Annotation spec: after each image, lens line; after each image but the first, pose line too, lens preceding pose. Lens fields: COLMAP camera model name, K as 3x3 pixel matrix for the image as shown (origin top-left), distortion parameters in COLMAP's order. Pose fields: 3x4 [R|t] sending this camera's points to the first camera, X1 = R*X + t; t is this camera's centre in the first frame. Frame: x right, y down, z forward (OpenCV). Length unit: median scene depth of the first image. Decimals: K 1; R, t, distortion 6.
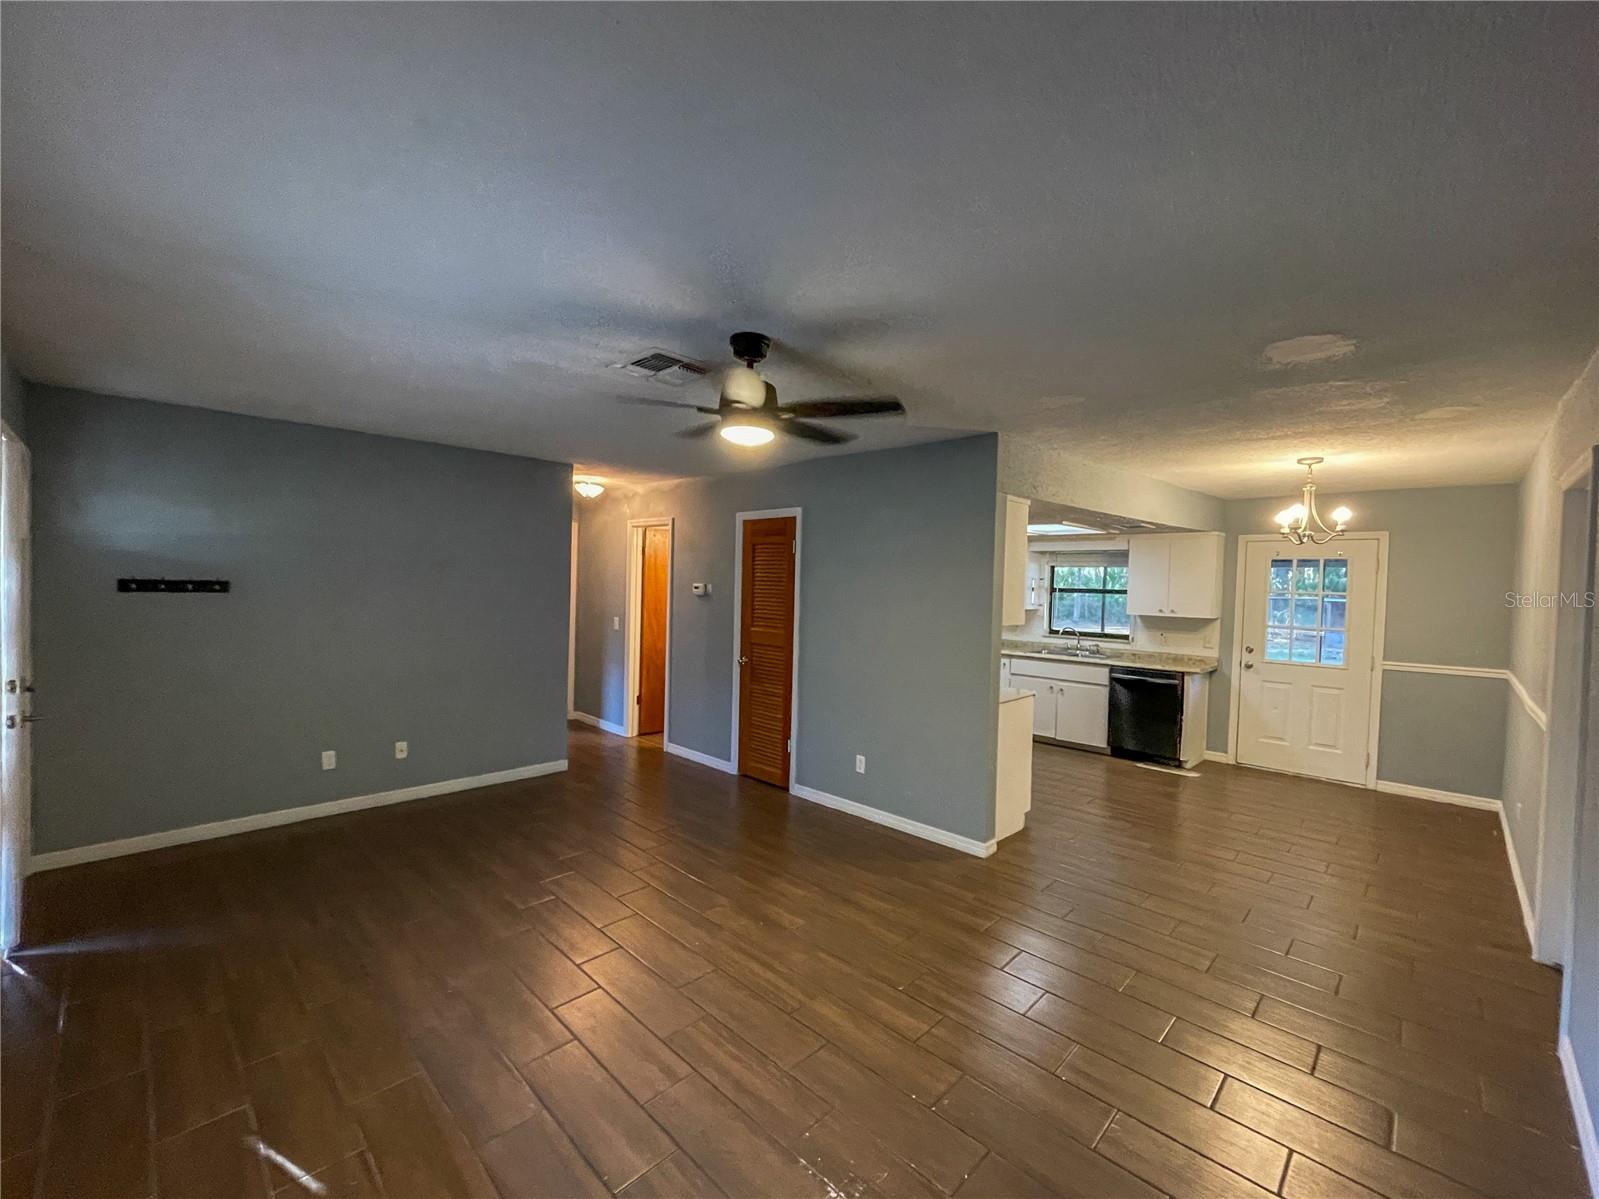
lens RADIAL K [[653.3, 0, 795.6], [0, 653.3, 602.4], [0, 0, 1]] dist [-0.001230, -0.000117]
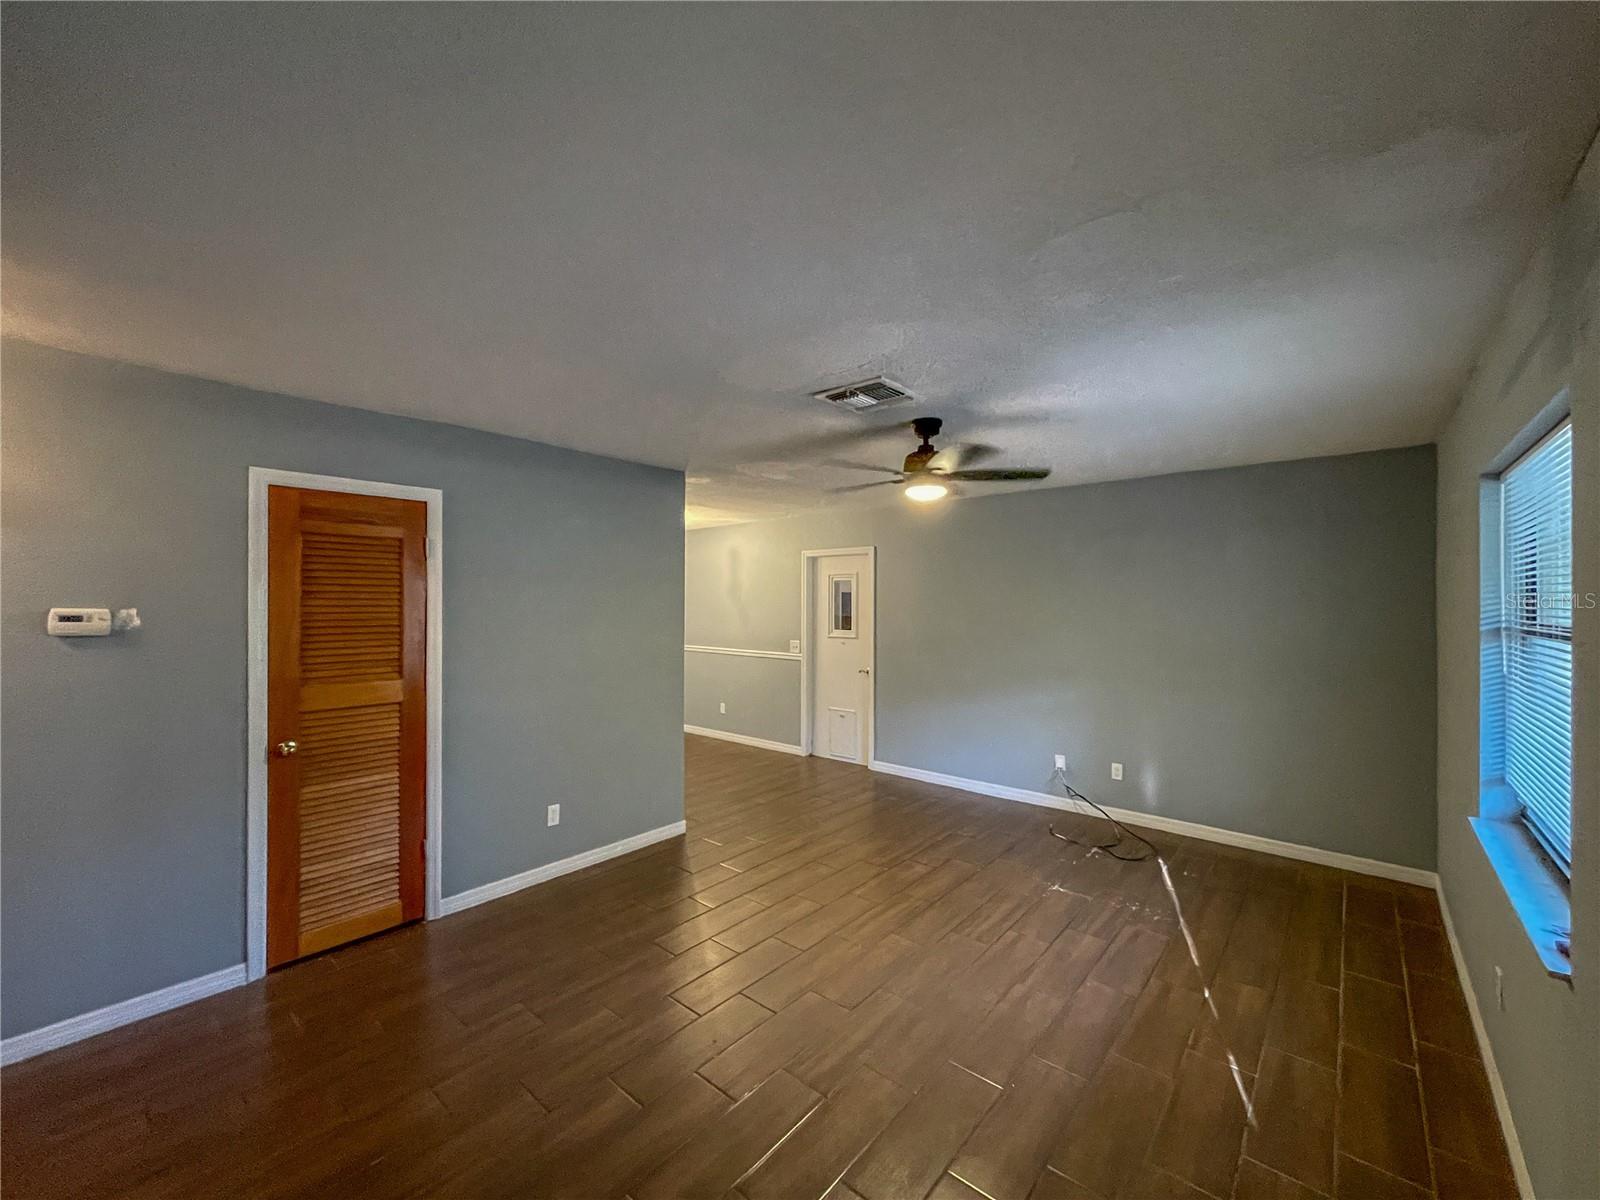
lens RADIAL K [[647.7, 0, 800.0], [0, 647.7, 600.0], [0, 0, 1]] dist [0.002240, 0.000114]
pose [[-0.062000, -0.022099, 0.997831, -0.846169], [0.023794, 0.999438, 0.023613, -0.047234], [-0.997792, 0.025206, -0.061439, 0.821962]]
